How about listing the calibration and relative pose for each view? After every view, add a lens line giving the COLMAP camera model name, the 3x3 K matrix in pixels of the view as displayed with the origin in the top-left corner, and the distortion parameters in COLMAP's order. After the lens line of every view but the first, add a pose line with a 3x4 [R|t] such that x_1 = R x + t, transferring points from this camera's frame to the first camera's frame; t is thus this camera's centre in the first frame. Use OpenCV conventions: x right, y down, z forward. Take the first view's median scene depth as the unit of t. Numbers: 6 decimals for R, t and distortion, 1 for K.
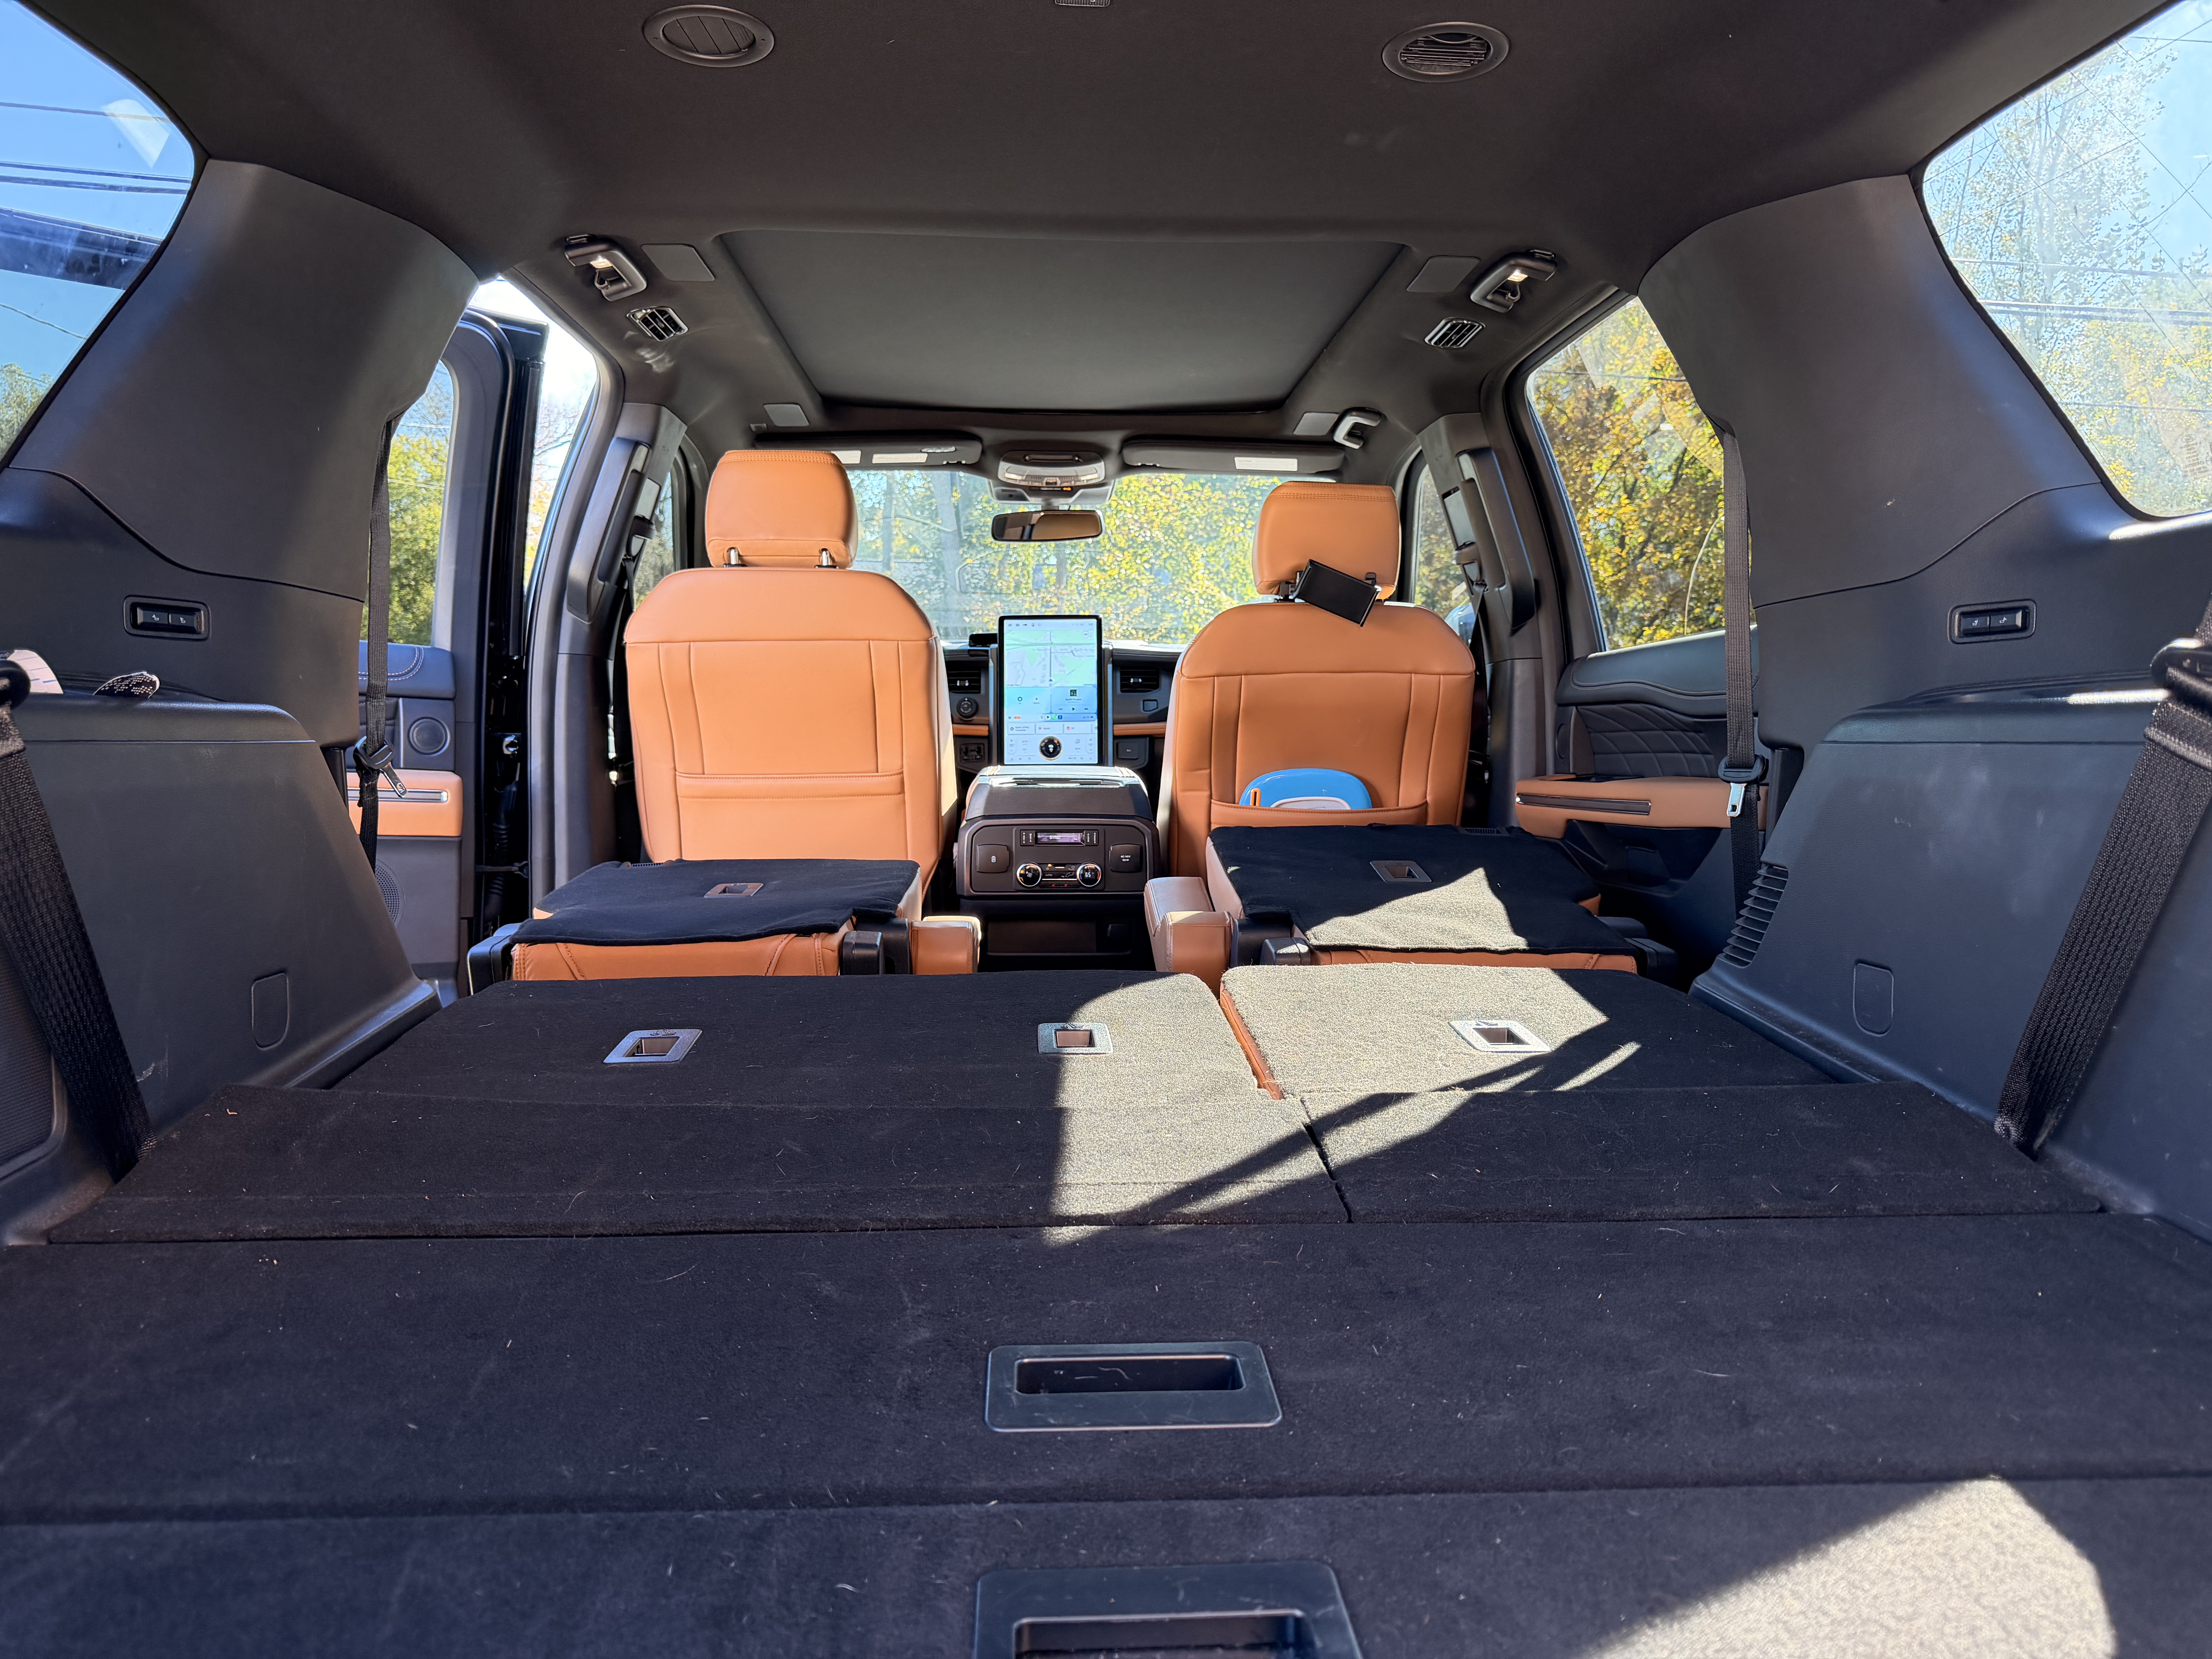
lens RADIAL K [[1583.3, 0, 1108.8], [0, 1583.3, 840.4], [0, 0, 1]] dist [0.044664, -0.018673]
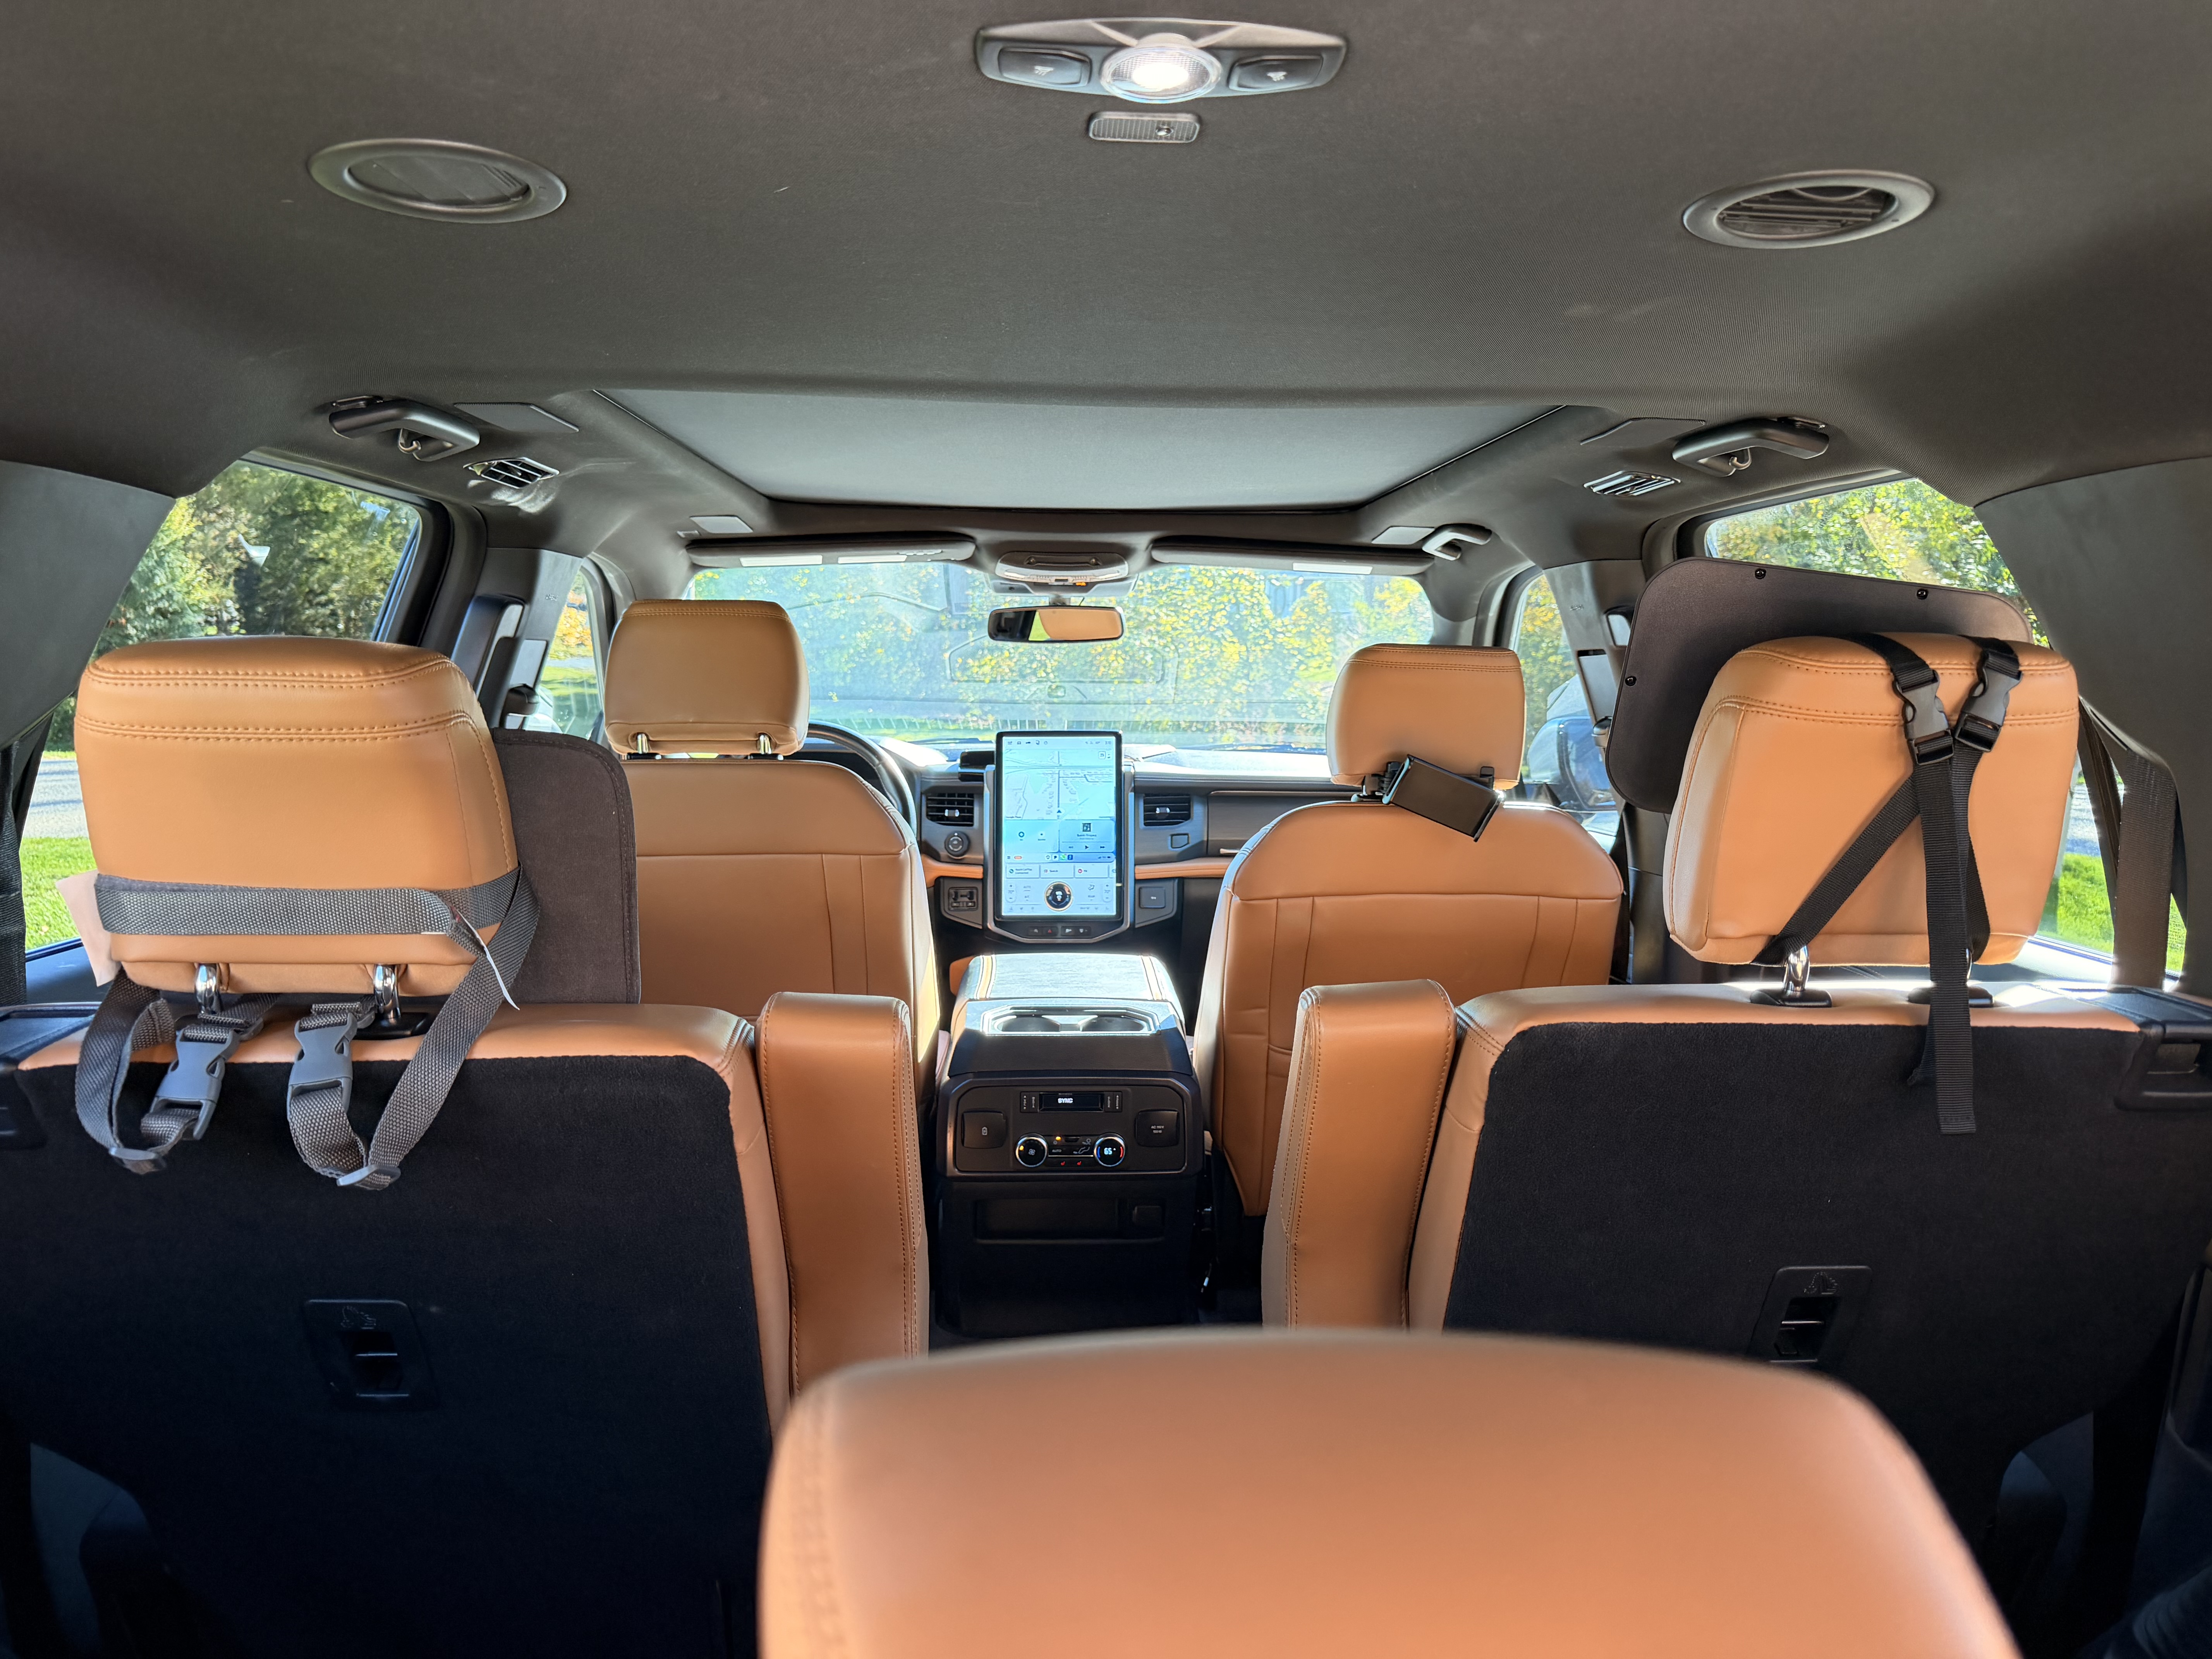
lens RADIAL K [[1583.3, 0, 1102.9], [0, 1583.3, 818.8], [0, 0, 1]] dist [0.044664, -0.018673]
pose [[0.999964, 0.006315, -0.005616, -0.009522], [-0.006165, 0.999636, 0.026284, -0.120572], [0.005780, -0.026248, 0.999639, 0.182879]]
